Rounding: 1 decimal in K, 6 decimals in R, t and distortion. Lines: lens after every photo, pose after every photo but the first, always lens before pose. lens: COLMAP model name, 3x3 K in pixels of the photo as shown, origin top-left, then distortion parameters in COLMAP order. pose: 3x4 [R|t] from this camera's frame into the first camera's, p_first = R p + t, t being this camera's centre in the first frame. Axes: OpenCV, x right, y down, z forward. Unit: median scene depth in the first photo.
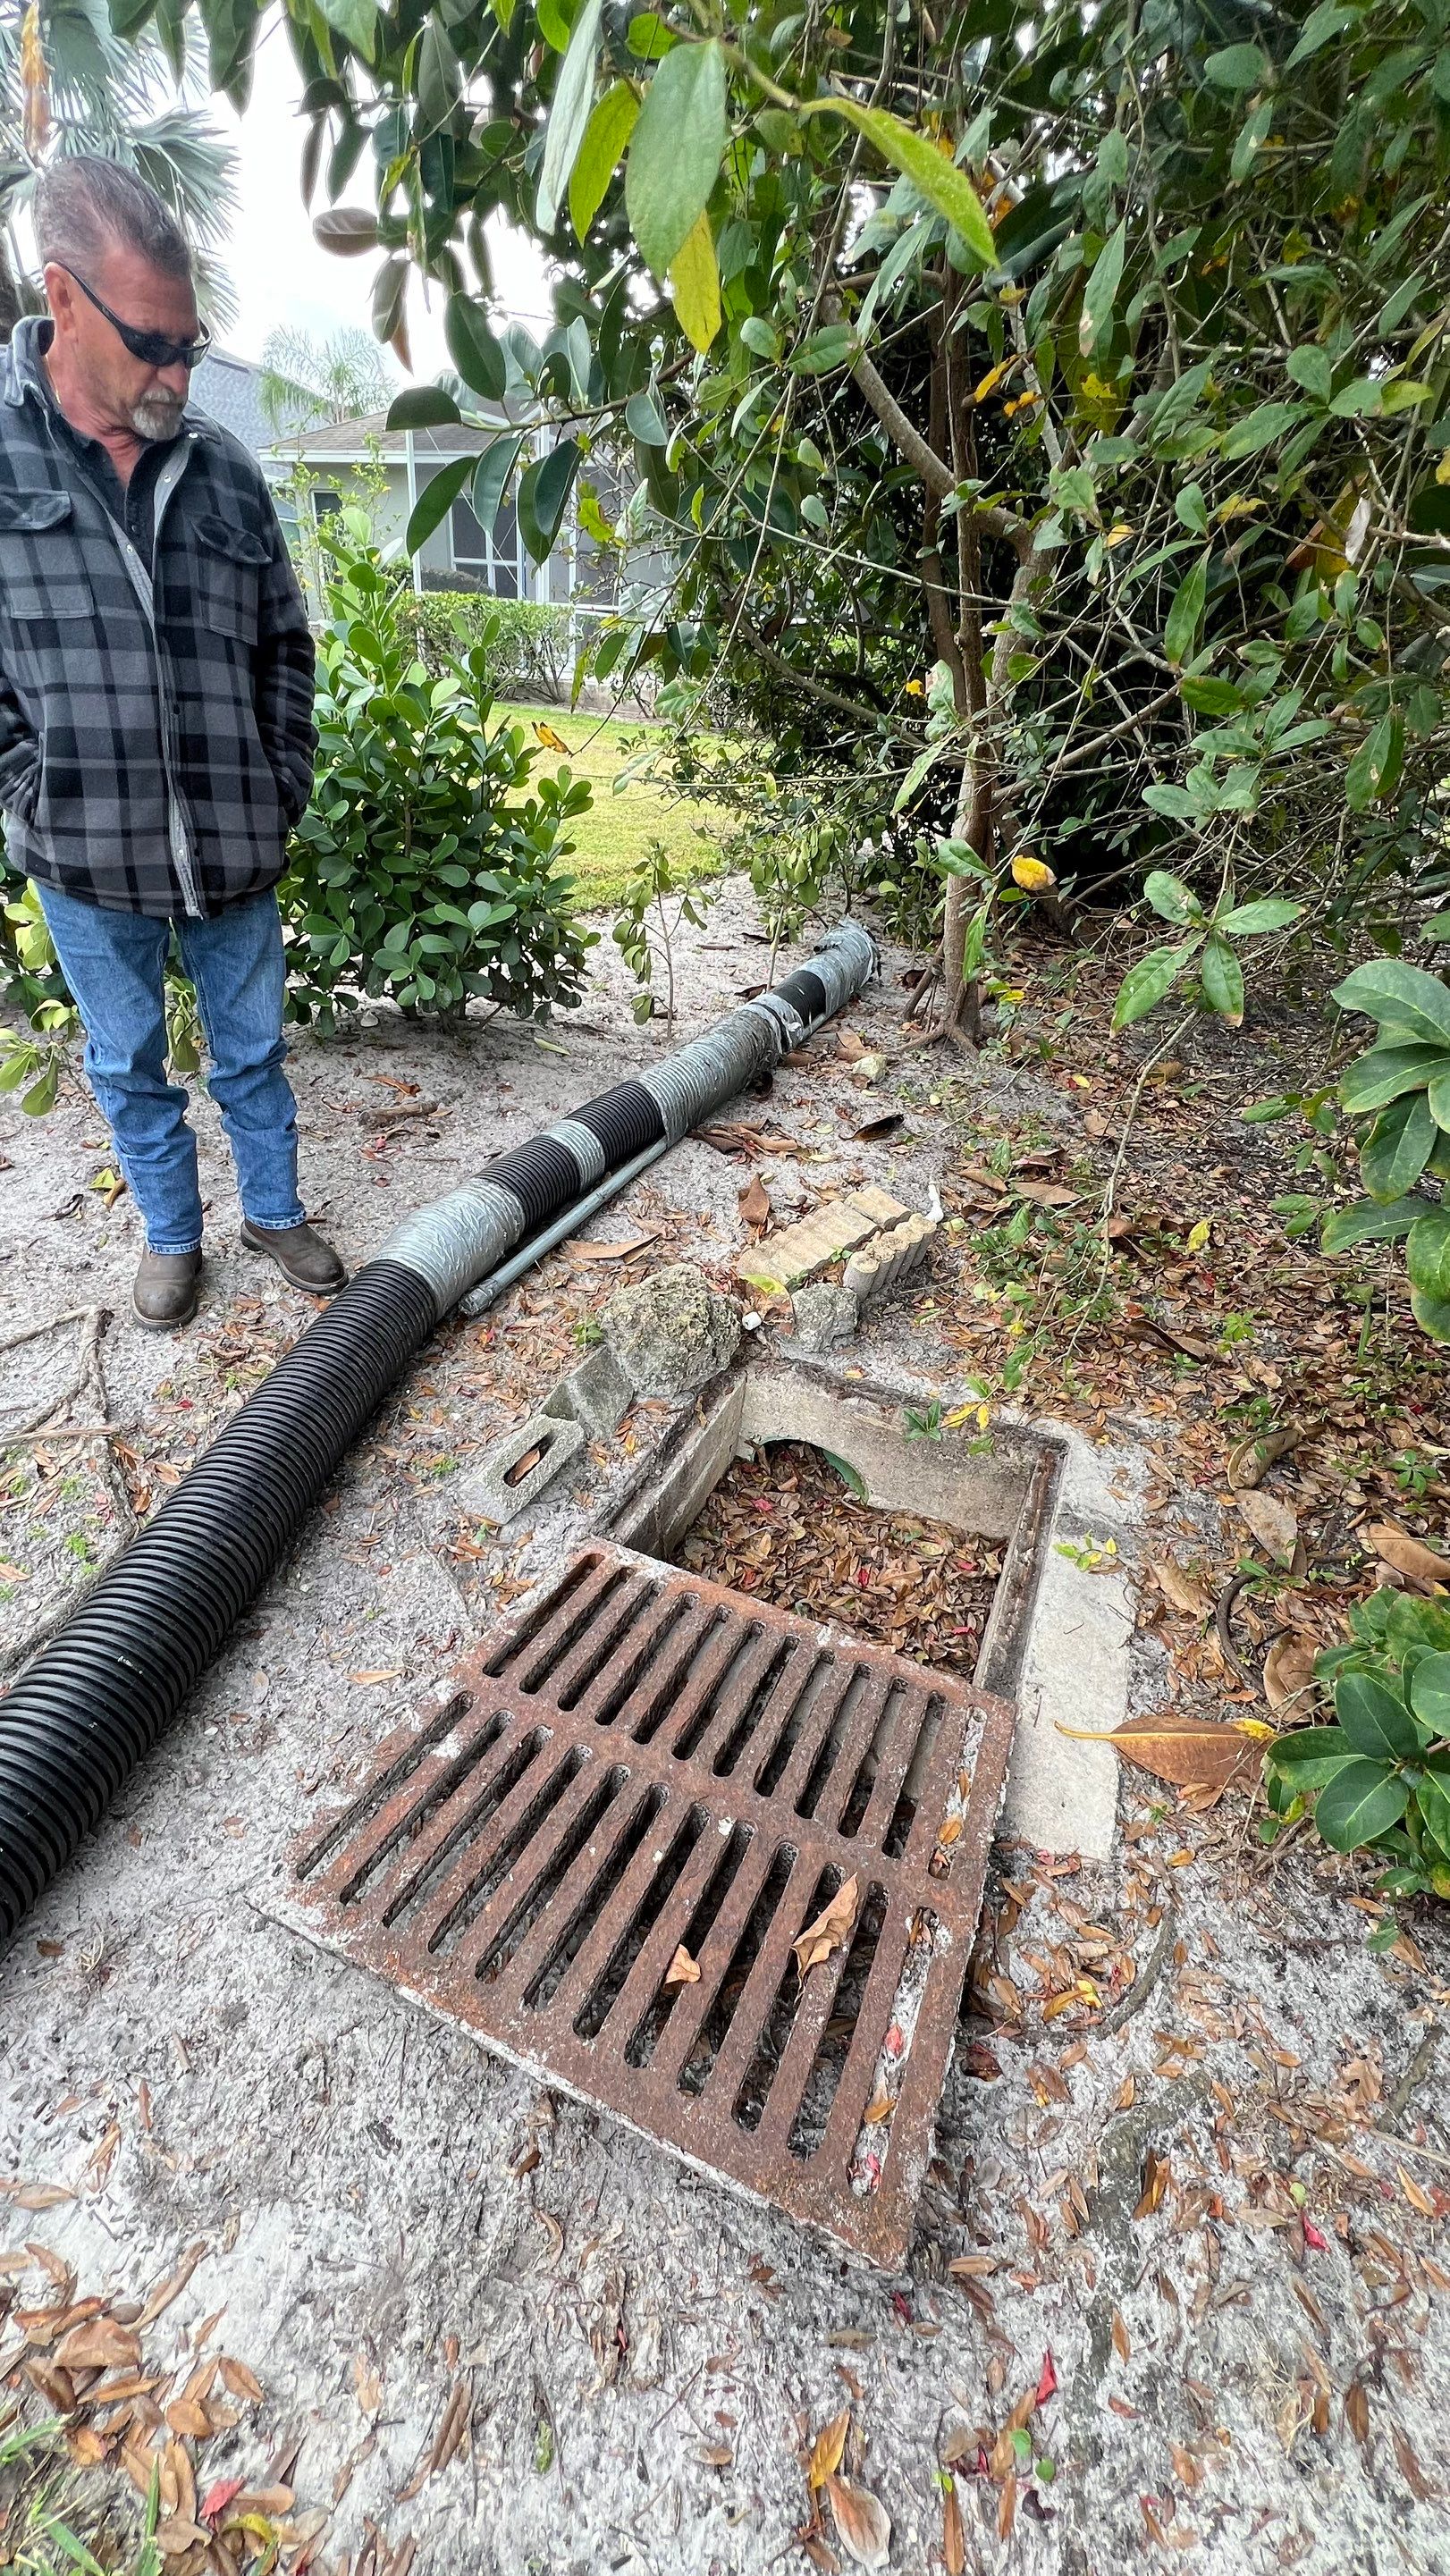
lens RADIAL K [[1042.9, 0, 722.2], [0, 1042.9, 1279.3], [0, 0, 1]] dist [-0.002163, 0.001040]
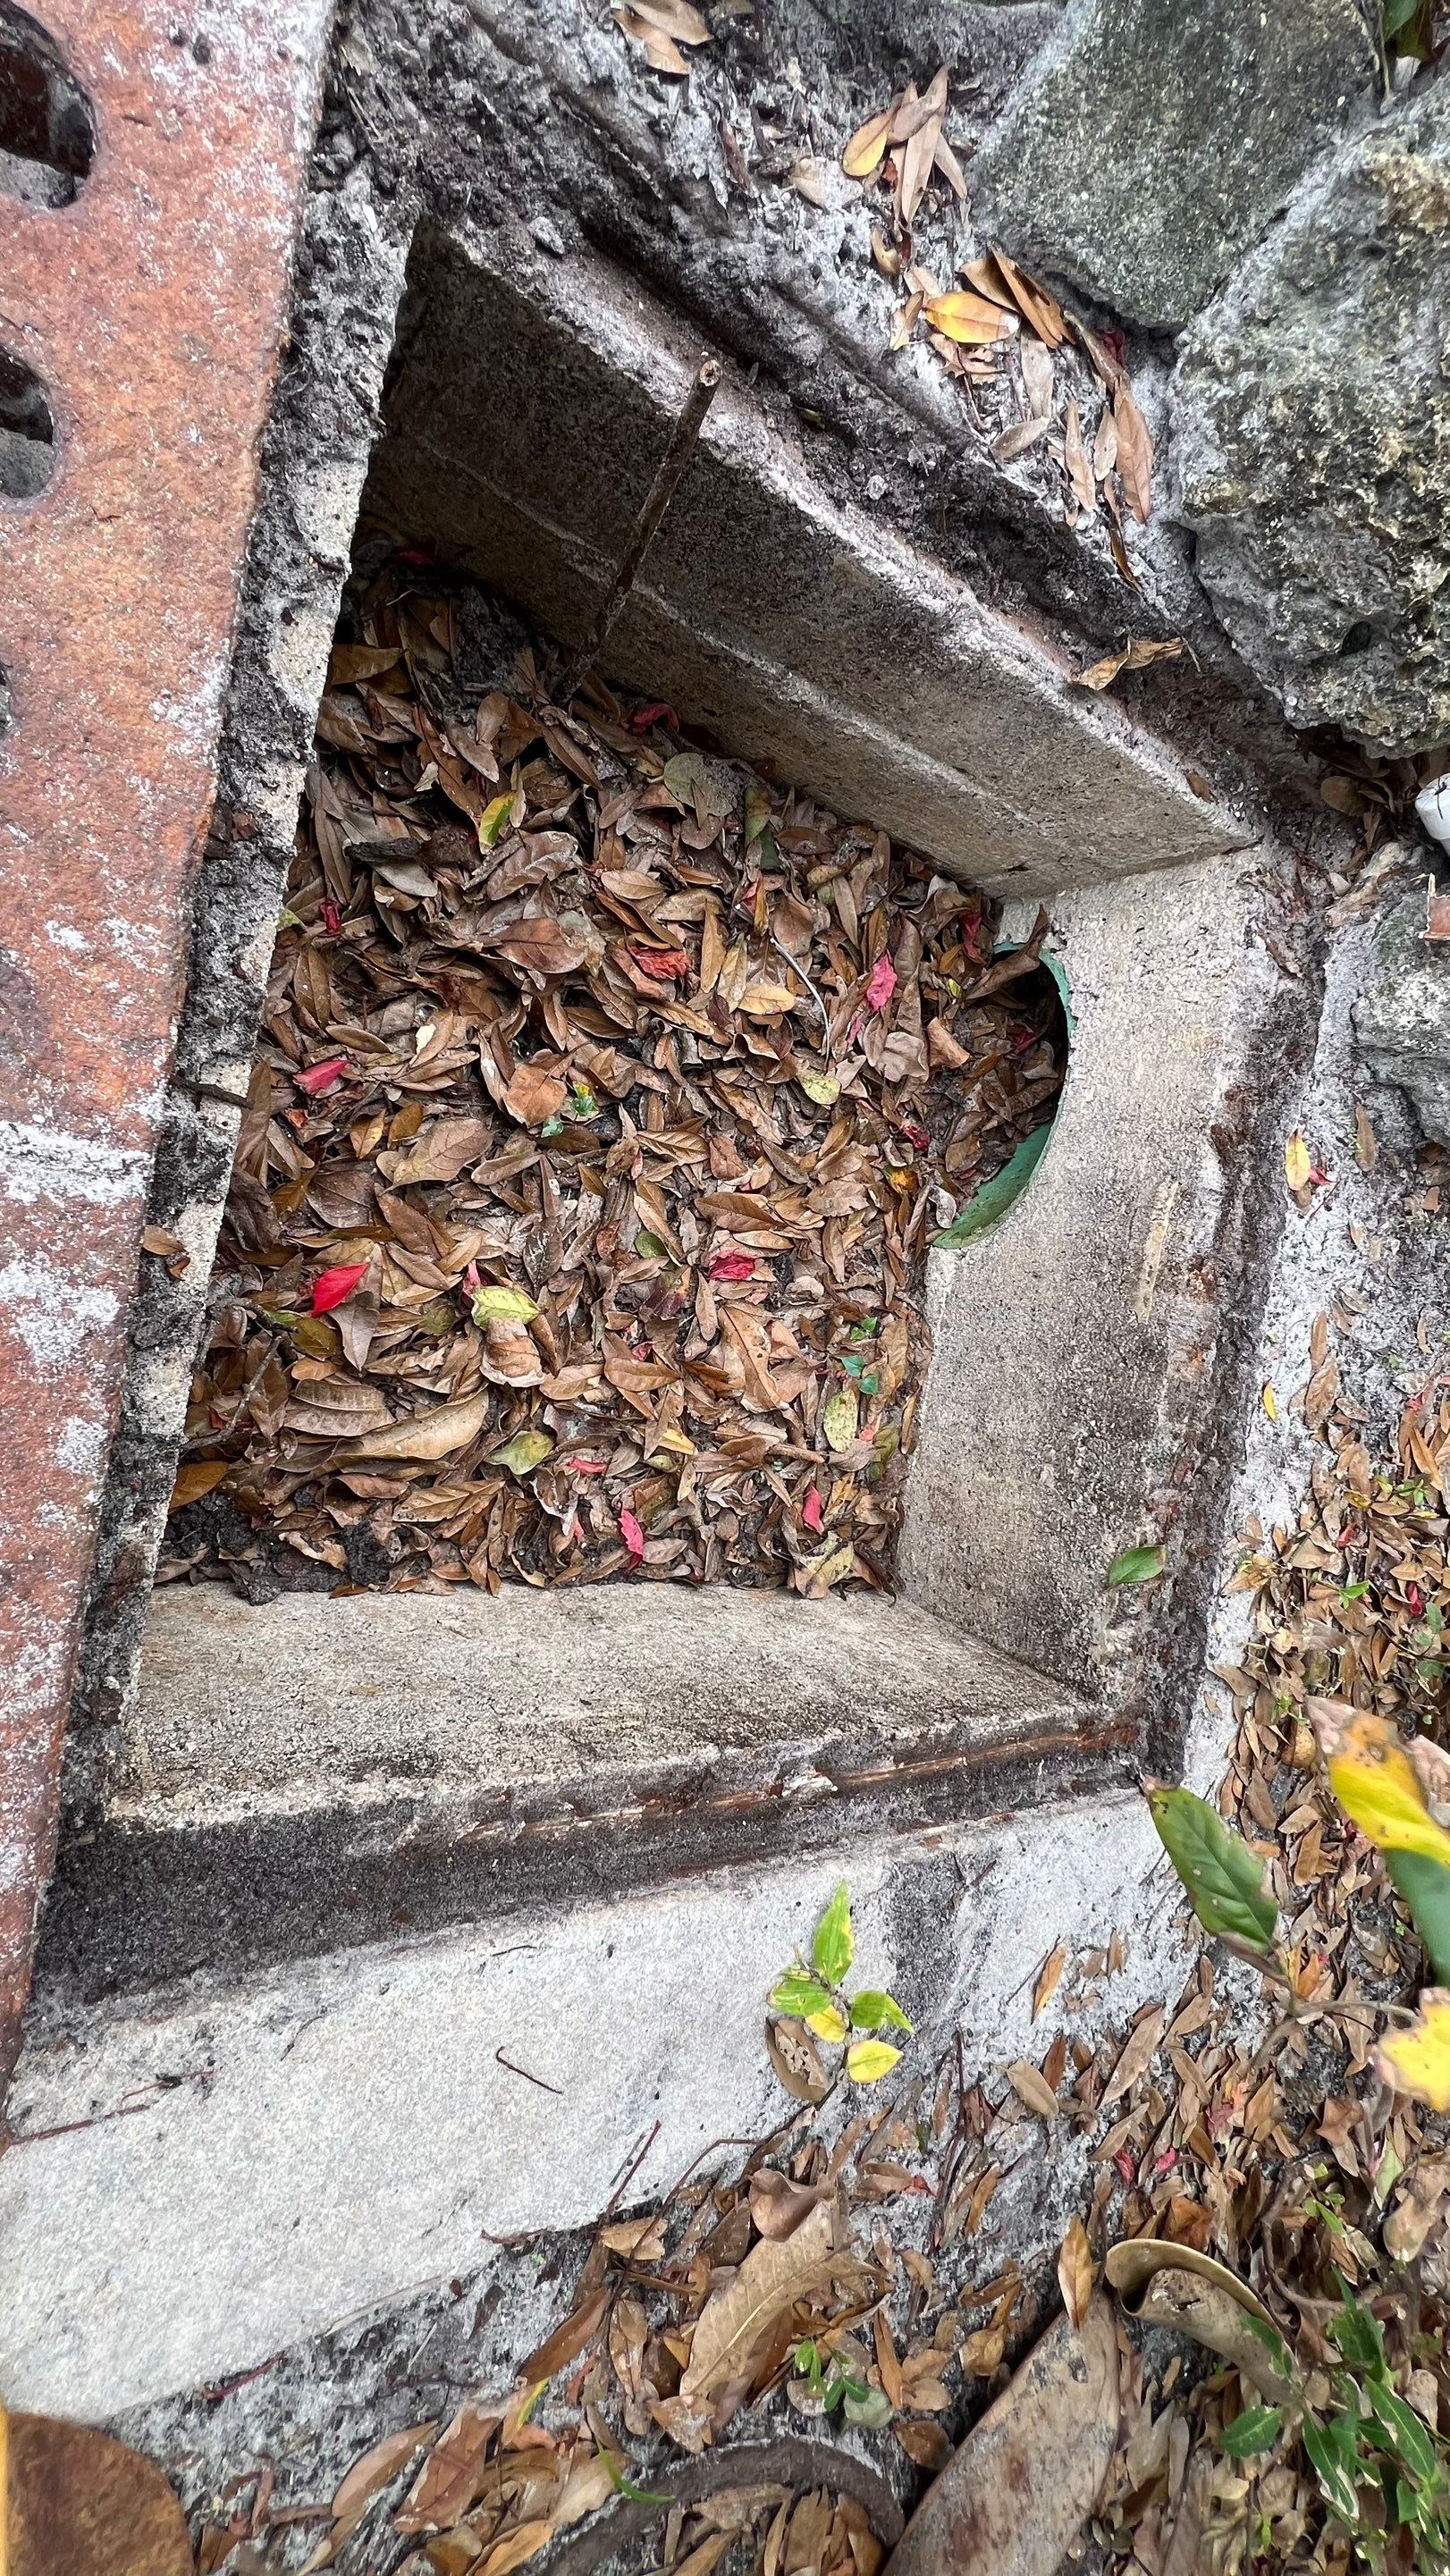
lens RADIAL K [[1042.9, 0, 733.6], [0, 1042.9, 1283.8], [0, 0, 1]] dist [-0.002163, 0.001040]
pose [[0.192775, 0.969651, 0.150380, 0.081159], [-0.888027, 0.107205, 0.447119, 0.109743], [0.417428, -0.219734, 0.881743, 0.642711]]
